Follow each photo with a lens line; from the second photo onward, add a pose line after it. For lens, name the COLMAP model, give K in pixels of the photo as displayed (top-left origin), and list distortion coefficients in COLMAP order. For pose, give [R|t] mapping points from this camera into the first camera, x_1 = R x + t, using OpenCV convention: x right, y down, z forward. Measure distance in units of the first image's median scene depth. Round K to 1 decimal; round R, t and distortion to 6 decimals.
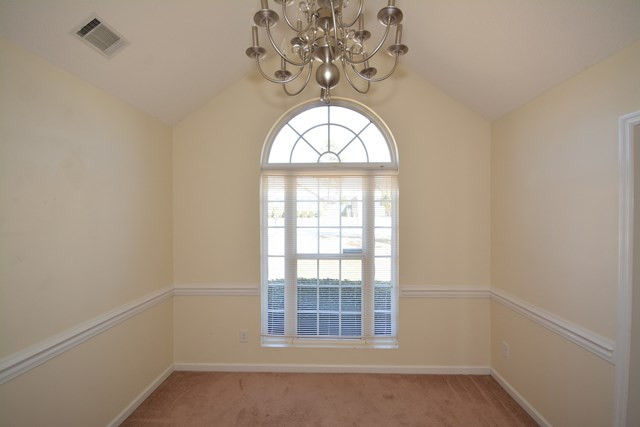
lens RADIAL K [[281.1, 0, 319.4], [0, 281.1, 214.8], [0, 0, 1]] dist [-0.002832, 0.000126]
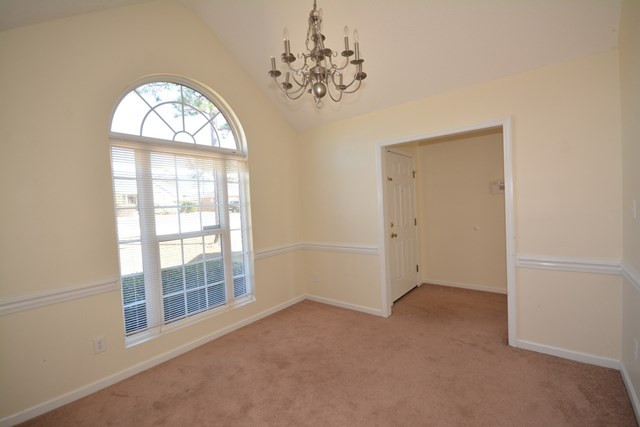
lens RADIAL K [[281.1, 0, 320.6], [0, 281.1, 213.7], [0, 0, 1]] dist [-0.002832, 0.000126]
pose [[0.595635, -0.050563, 0.801662, -0.500984], [0.048366, 0.998464, 0.027040, 0.067557], [-0.801798, 0.022668, 0.597166, 0.015185]]
